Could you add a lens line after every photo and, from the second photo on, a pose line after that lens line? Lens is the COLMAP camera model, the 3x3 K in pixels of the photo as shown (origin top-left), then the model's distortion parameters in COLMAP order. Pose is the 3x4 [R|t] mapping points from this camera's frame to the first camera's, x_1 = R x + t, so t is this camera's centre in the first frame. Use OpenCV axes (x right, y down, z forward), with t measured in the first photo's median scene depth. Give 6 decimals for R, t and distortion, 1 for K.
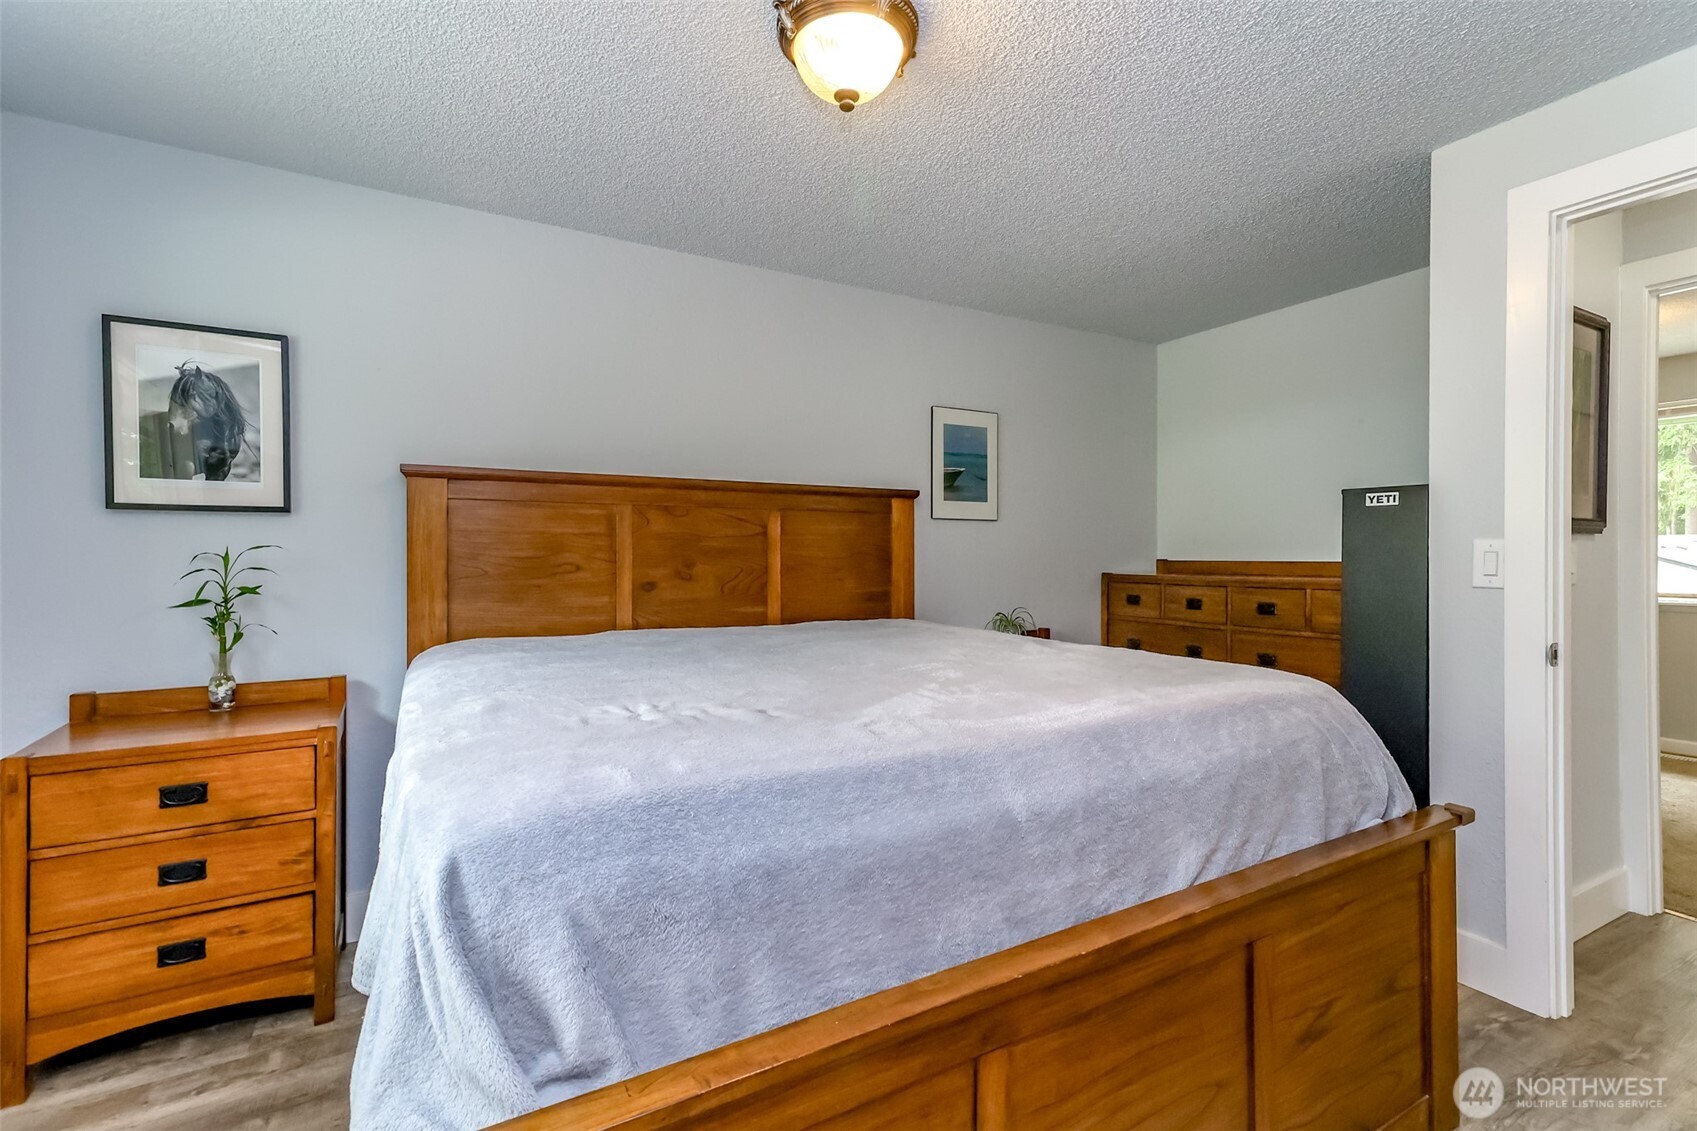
lens RADIAL K [[766.4, 0, 850.6], [0, 766.4, 567.6], [0, 0, 1]] dist [0.016137, 0.000265]
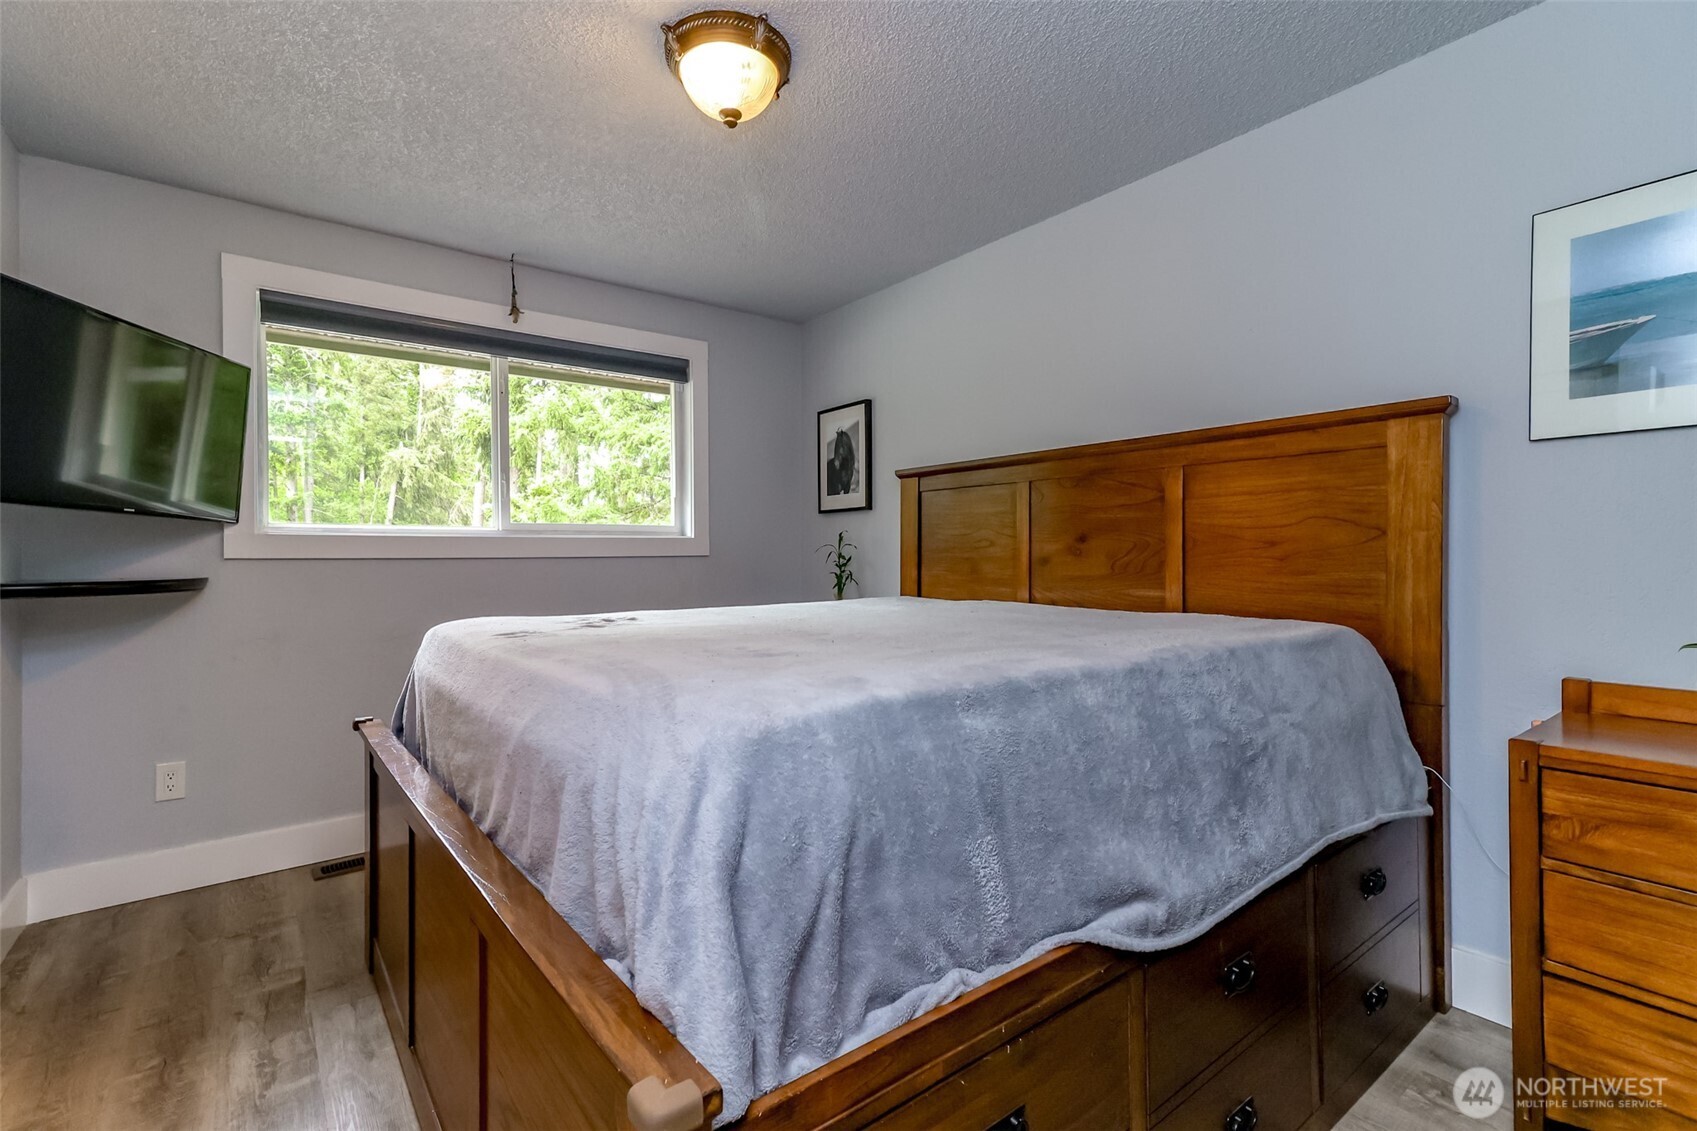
lens RADIAL K [[766.4, 0, 845.7], [0, 766.4, 557.4], [0, 0, 1]] dist [0.016137, 0.000265]
pose [[0.140404, 0.011692, -0.990025, 0.710938], [0.003750, 0.999917, 0.012341, 0.006270], [0.990087, -0.005446, 0.140349, 0.624385]]
